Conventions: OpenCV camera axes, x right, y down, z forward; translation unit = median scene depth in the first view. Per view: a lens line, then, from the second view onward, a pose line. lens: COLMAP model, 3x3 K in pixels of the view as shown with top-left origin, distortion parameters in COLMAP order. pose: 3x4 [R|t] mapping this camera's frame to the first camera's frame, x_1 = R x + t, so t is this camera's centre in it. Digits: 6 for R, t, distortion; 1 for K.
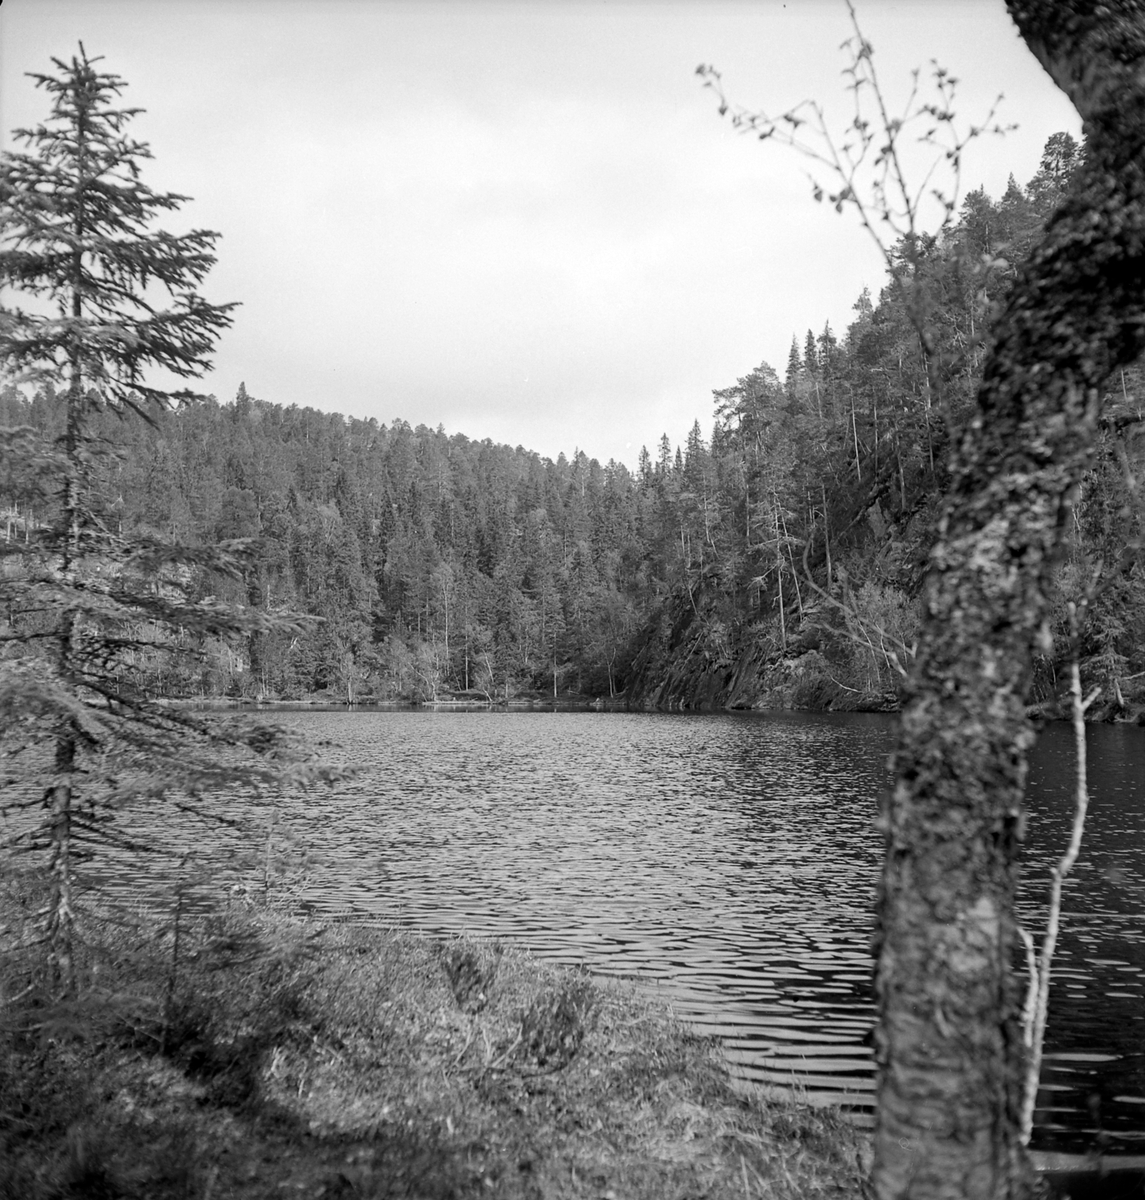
lens RADIAL K [[2524.3, 0, 572.5], [0, 2524.3, 600.0], [0, 0, 1]] dist [-0.055356, -0.207456]
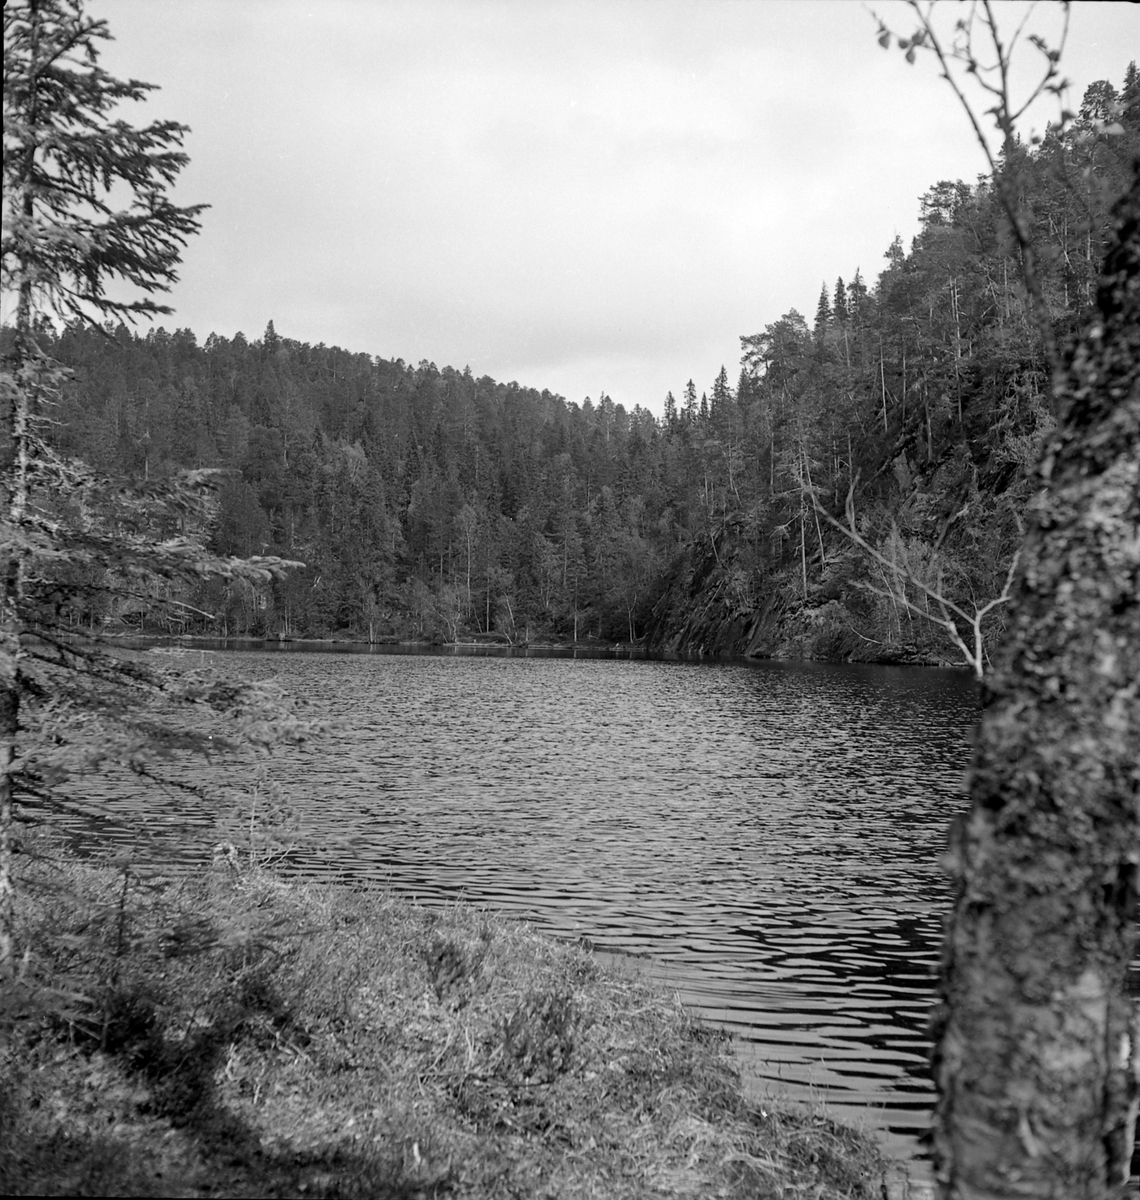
lens RADIAL K [[2449.9, 0, 525.5], [0, 2449.9, 681.1], [0, 0, 1]] dist [0.053001, -0.533754]
pose [[0.999348, 0.022219, -0.028451, 0.006603], [-0.020585, 0.998193, 0.056461, -0.001937], [0.029654, -0.055839, 0.997999, 0.115871]]
